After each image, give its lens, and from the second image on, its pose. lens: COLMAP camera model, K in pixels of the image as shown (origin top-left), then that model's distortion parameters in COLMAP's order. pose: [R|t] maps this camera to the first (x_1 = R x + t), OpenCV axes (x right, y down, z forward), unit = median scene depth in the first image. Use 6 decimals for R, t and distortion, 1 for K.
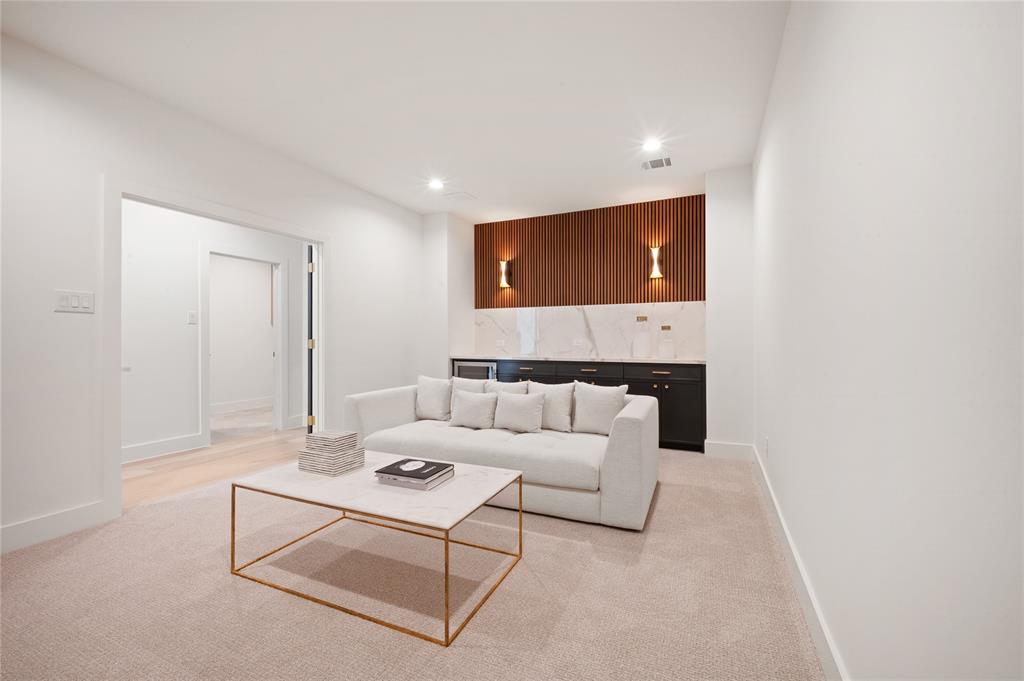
lens RADIAL K [[422.9, 0, 512.0], [0, 422.9, 340.5], [0, 0, 1]] dist [0.000527, 0.000013]
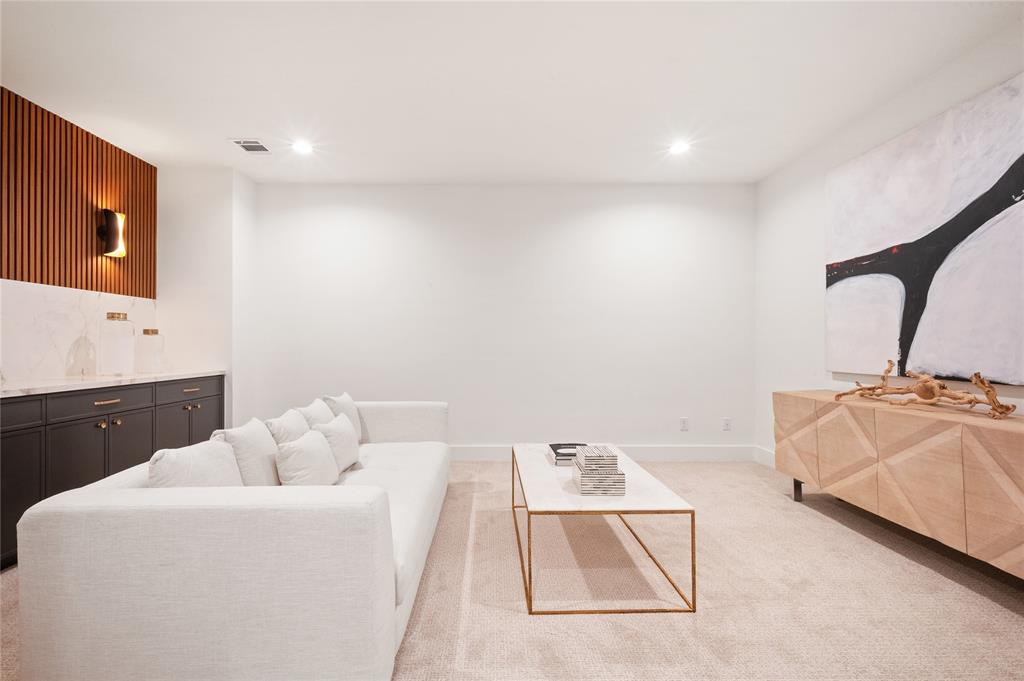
lens RADIAL K [[422.9, 0, 512.0], [0, 422.9, 340.5], [0, 0, 1]] dist [0.000527, 0.000013]
pose [[-0.443184, 0.014444, 0.896314, -0.574247], [0.005183, 0.999895, -0.013551, -0.001477], [-0.896416, -0.001360, -0.443212, 0.770638]]
